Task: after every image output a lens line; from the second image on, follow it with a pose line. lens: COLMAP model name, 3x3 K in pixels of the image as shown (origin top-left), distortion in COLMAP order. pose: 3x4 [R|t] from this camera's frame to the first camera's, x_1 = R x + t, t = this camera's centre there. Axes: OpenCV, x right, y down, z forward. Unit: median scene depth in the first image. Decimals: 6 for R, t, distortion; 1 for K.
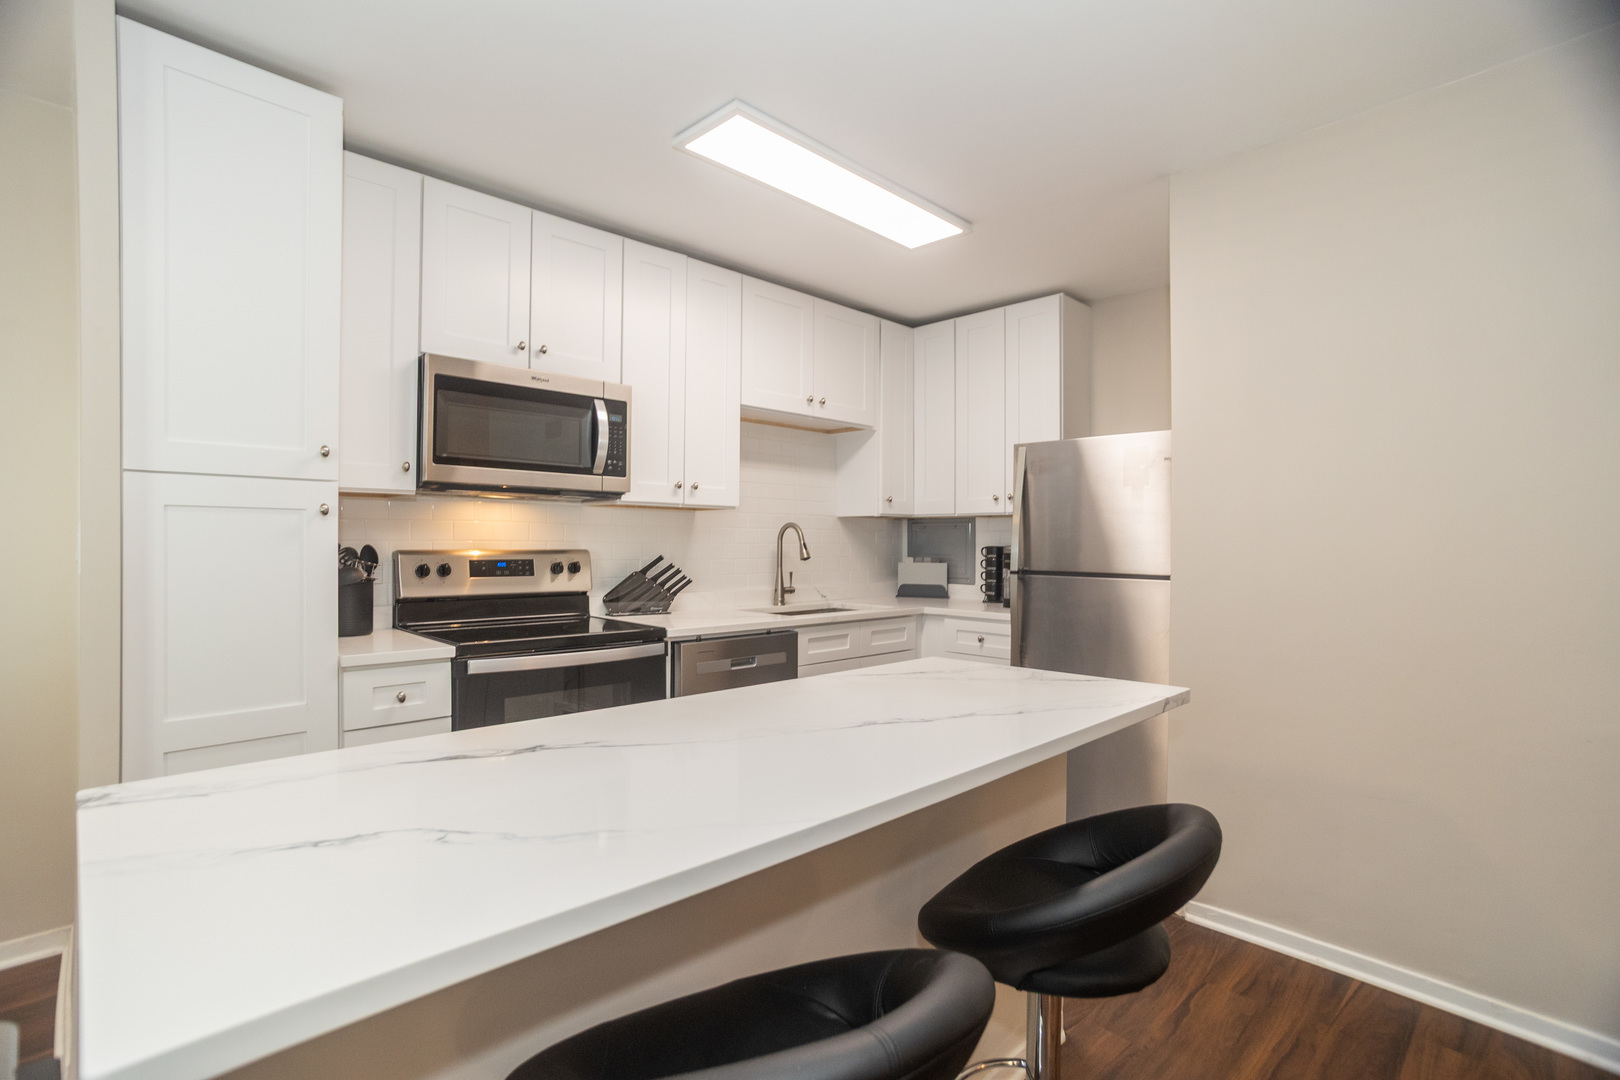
lens RADIAL K [[773.7, 0, 782.5], [0, 773.7, 542.8], [0, 0, 1]] dist [-0.044043, 0.017446]
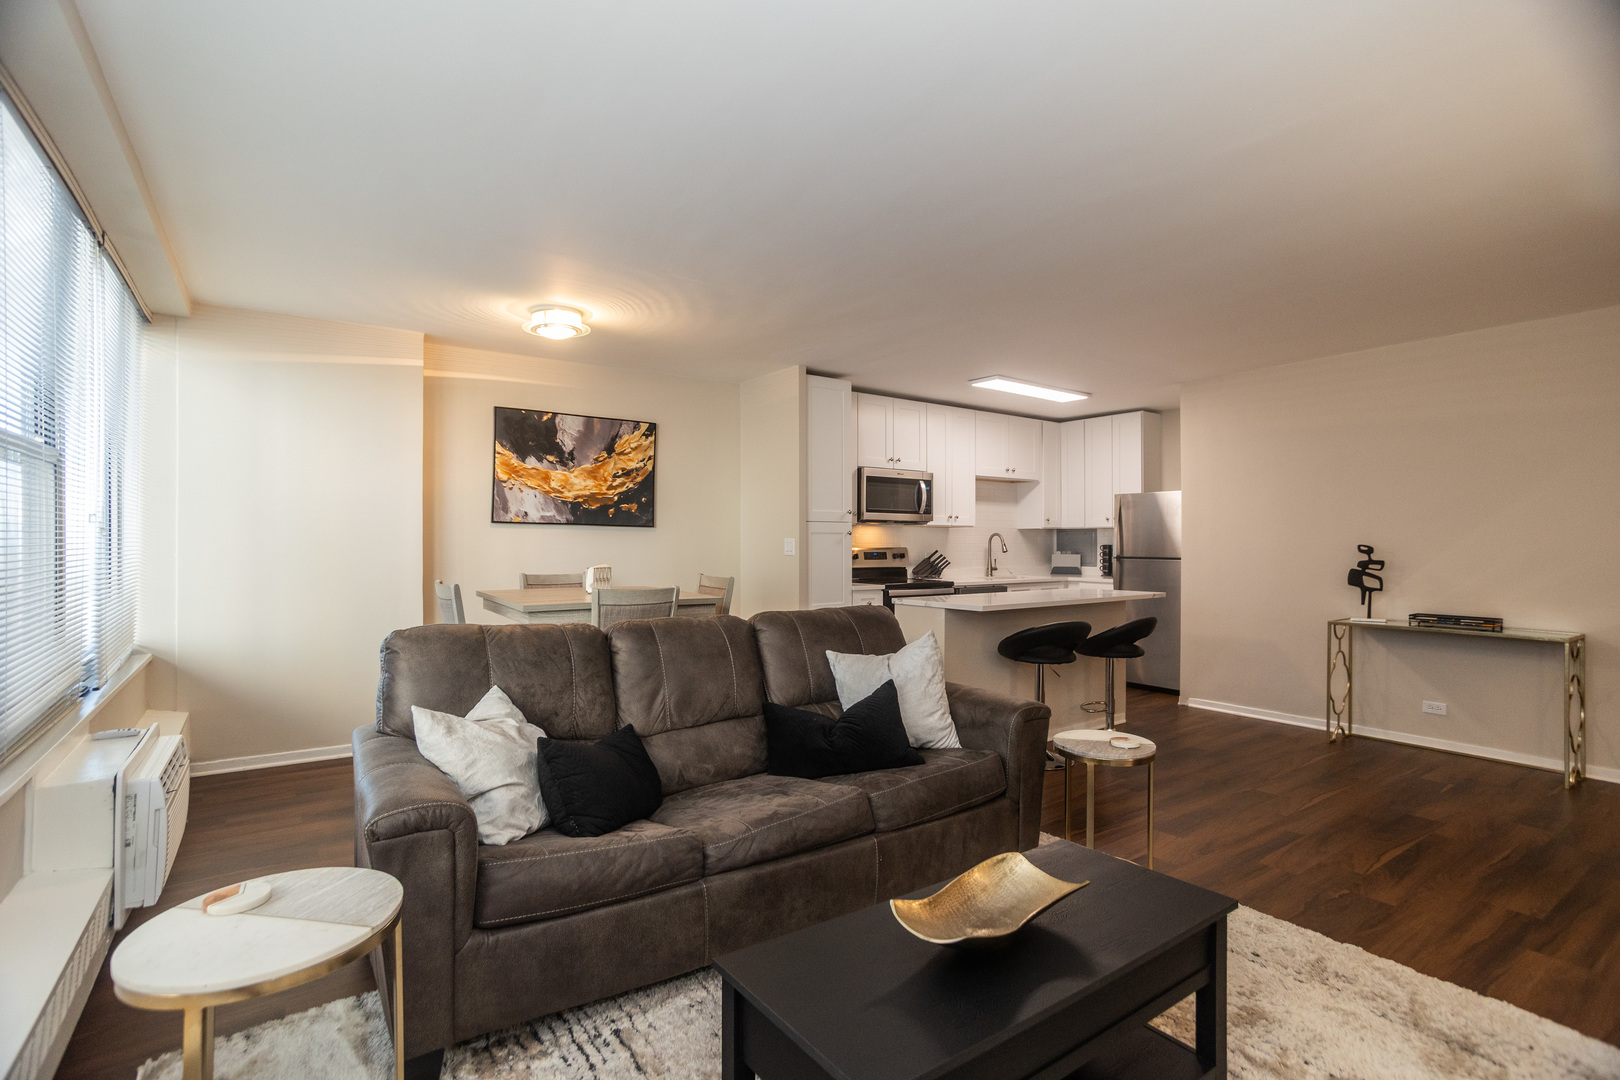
lens RADIAL K [[773.7, 0, 809.8], [0, 773.7, 536.8], [0, 0, 1]] dist [-0.044043, 0.017446]
pose [[0.992331, -0.005439, -0.123489, -0.240078], [0.004514, 0.999960, -0.007770, -0.004556], [0.123526, 0.007153, 0.992316, -1.078101]]
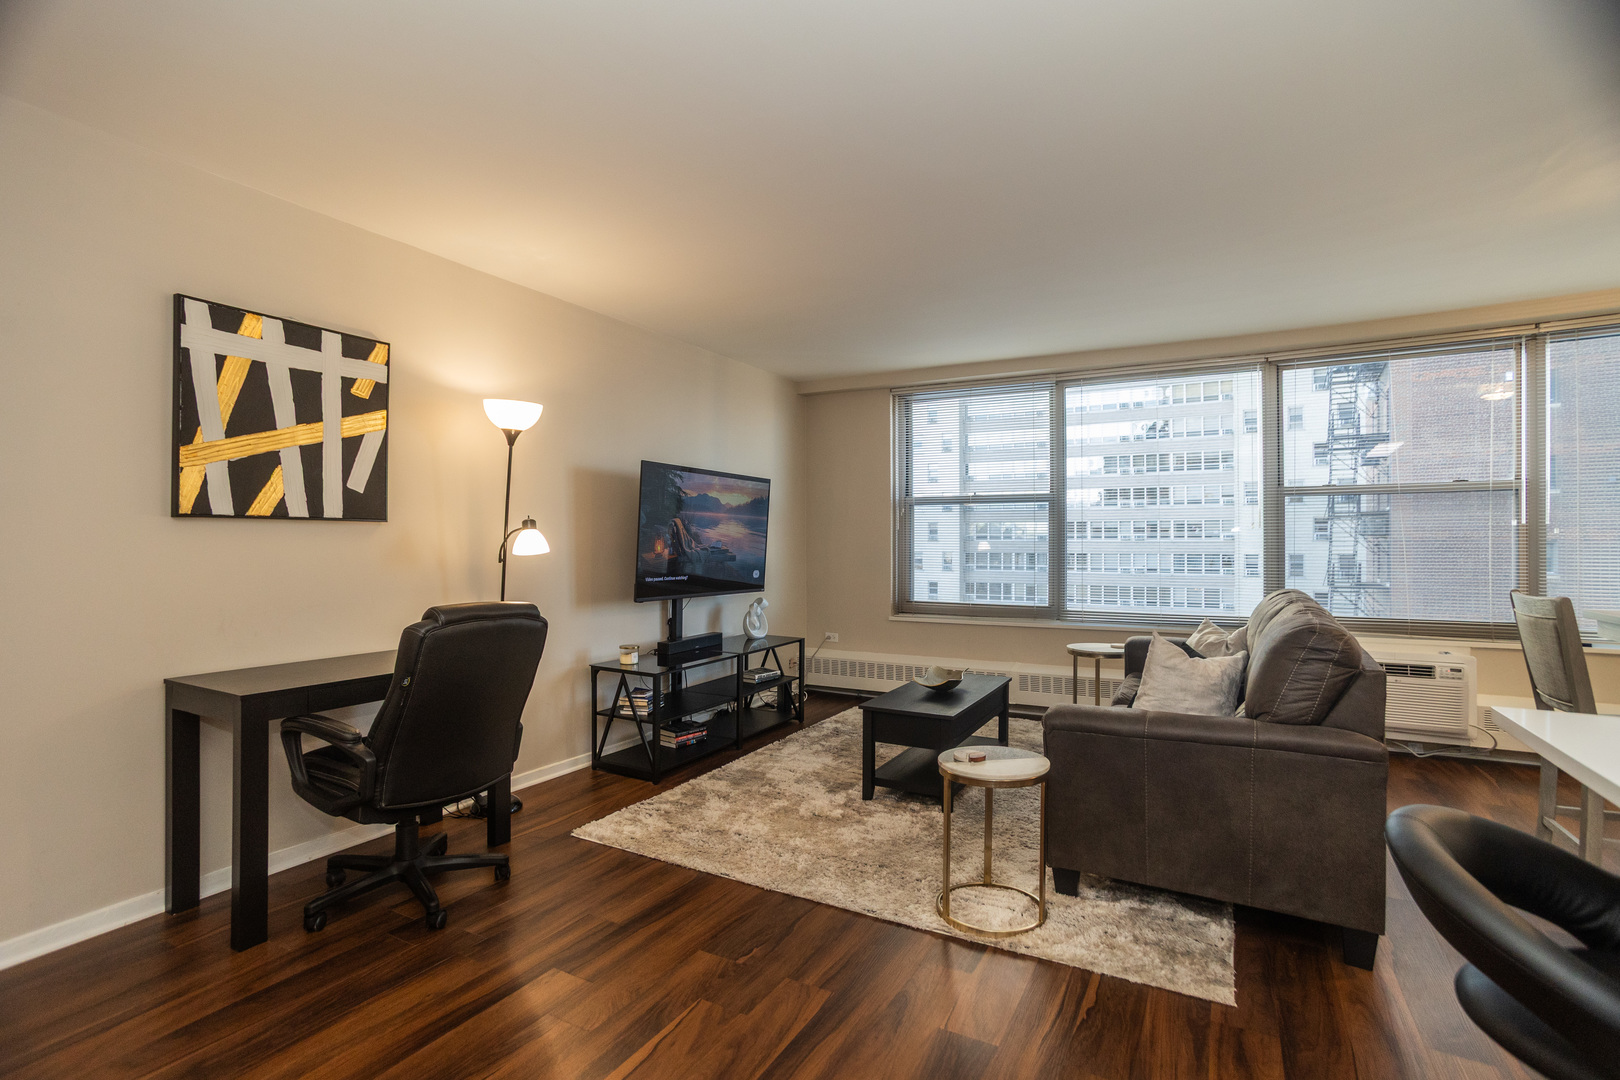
lens RADIAL K [[773.7, 0, 807.9], [0, 773.7, 549.3], [0, 0, 1]] dist [-0.044043, 0.017446]
pose [[-0.945467, -0.000080, -0.325718, 0.370444], [-0.003165, 0.999955, 0.008942, 0.002559], [0.325703, 0.009486, -0.945425, 0.404002]]
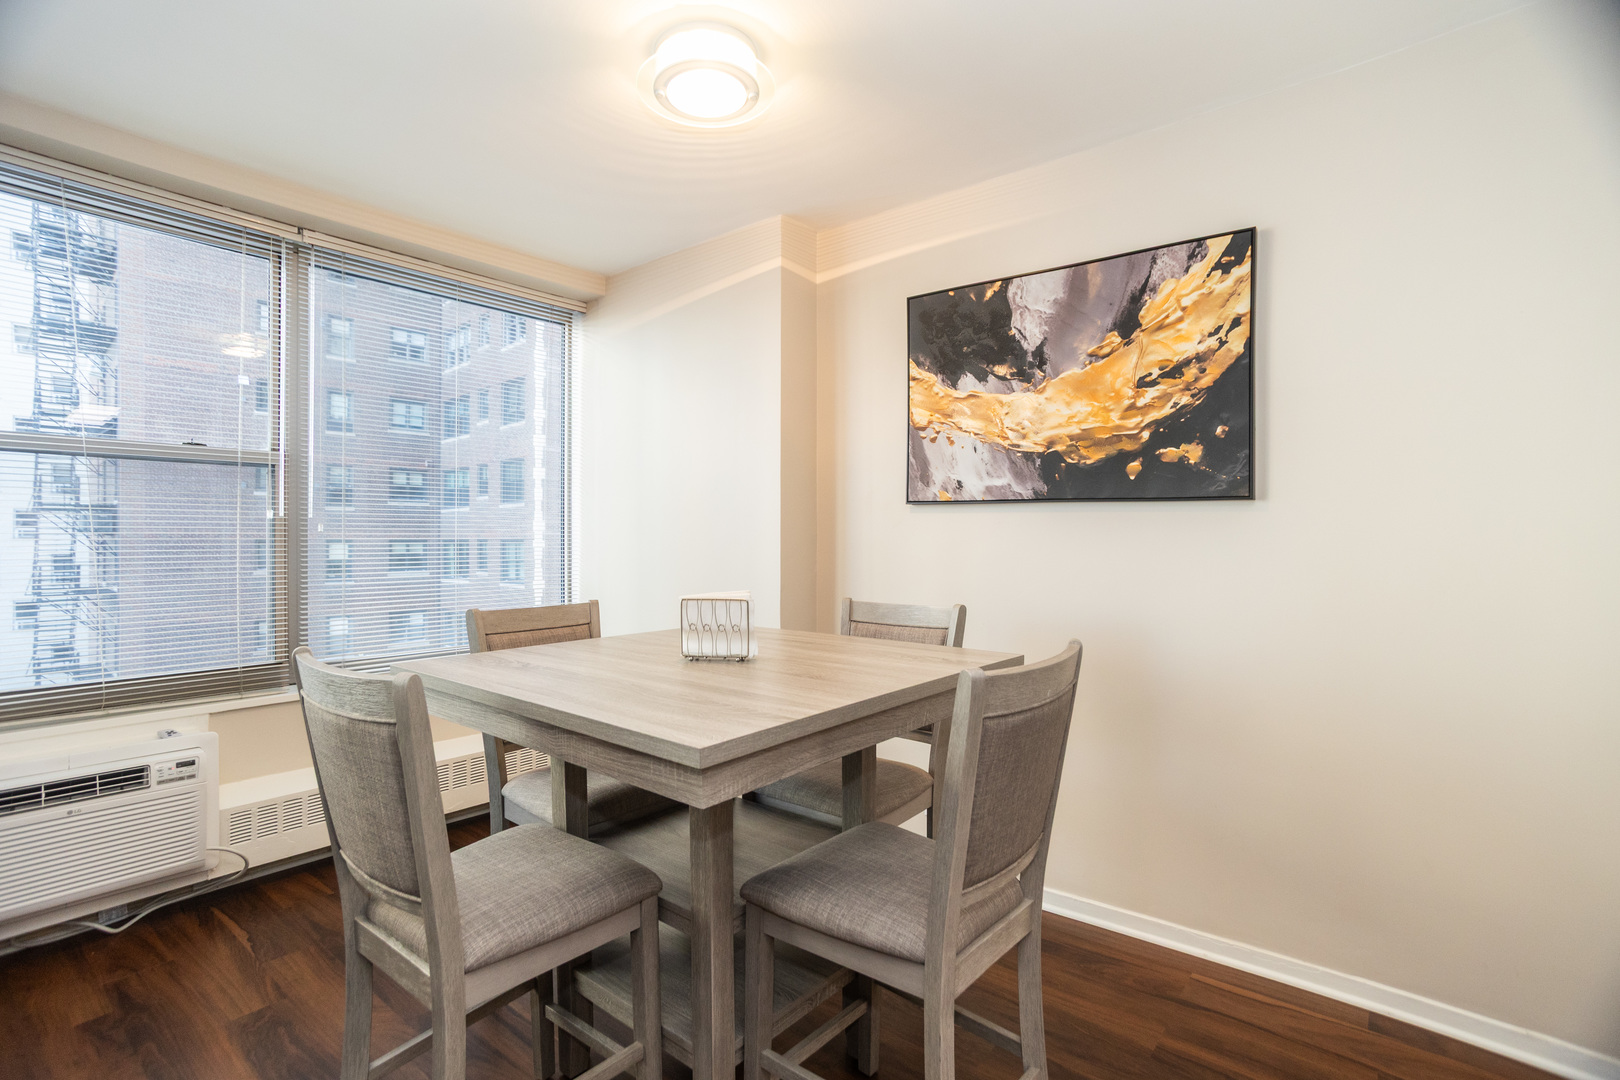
lens RADIAL K [[773.7, 0, 804.9], [0, 773.7, 532.5], [0, 0, 1]] dist [-0.044043, 0.017446]
pose [[0.150598, -0.013919, -0.988497, -0.215178], [-0.001421, 0.999897, -0.014296, -0.002982], [0.988594, 0.003557, 0.150562, 0.066974]]
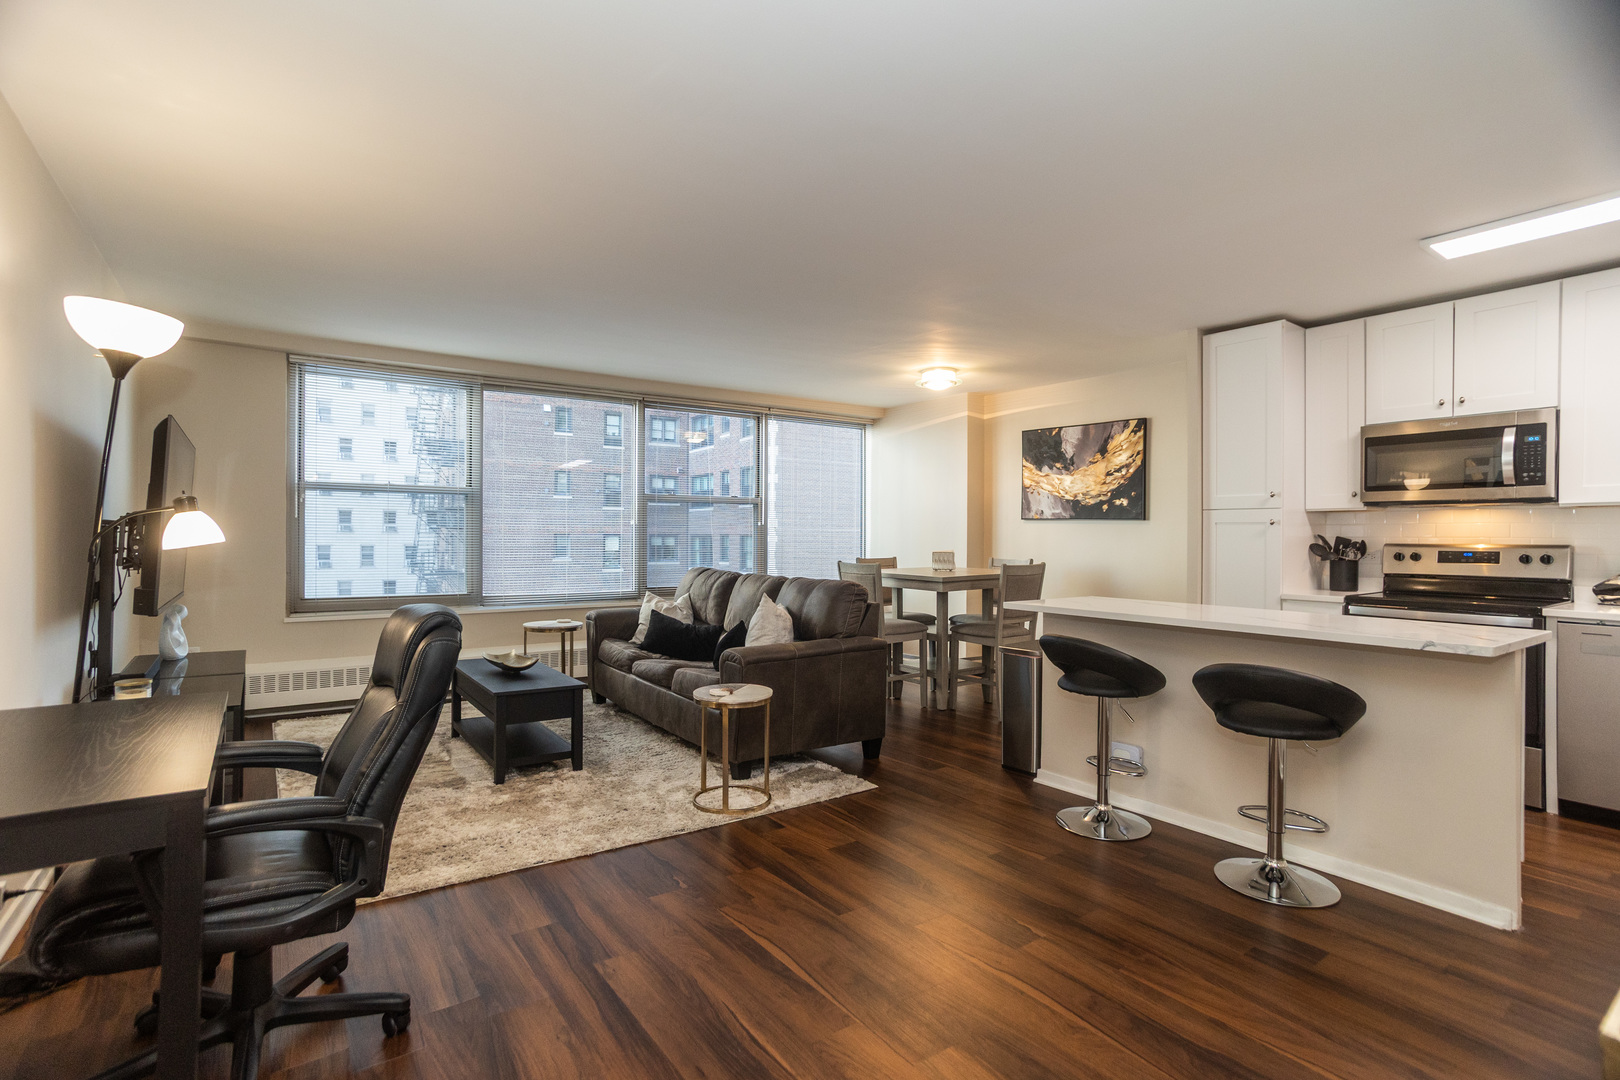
lens RADIAL K [[773.7, 0, 802.4], [0, 773.7, 534.1], [0, 0, 1]] dist [-0.044043, 0.017446]
pose [[-0.115367, -0.007360, -0.993296, 0.975306], [-0.007759, 0.999949, -0.006508, 0.008076], [0.993293, 0.006956, -0.115418, -0.023424]]
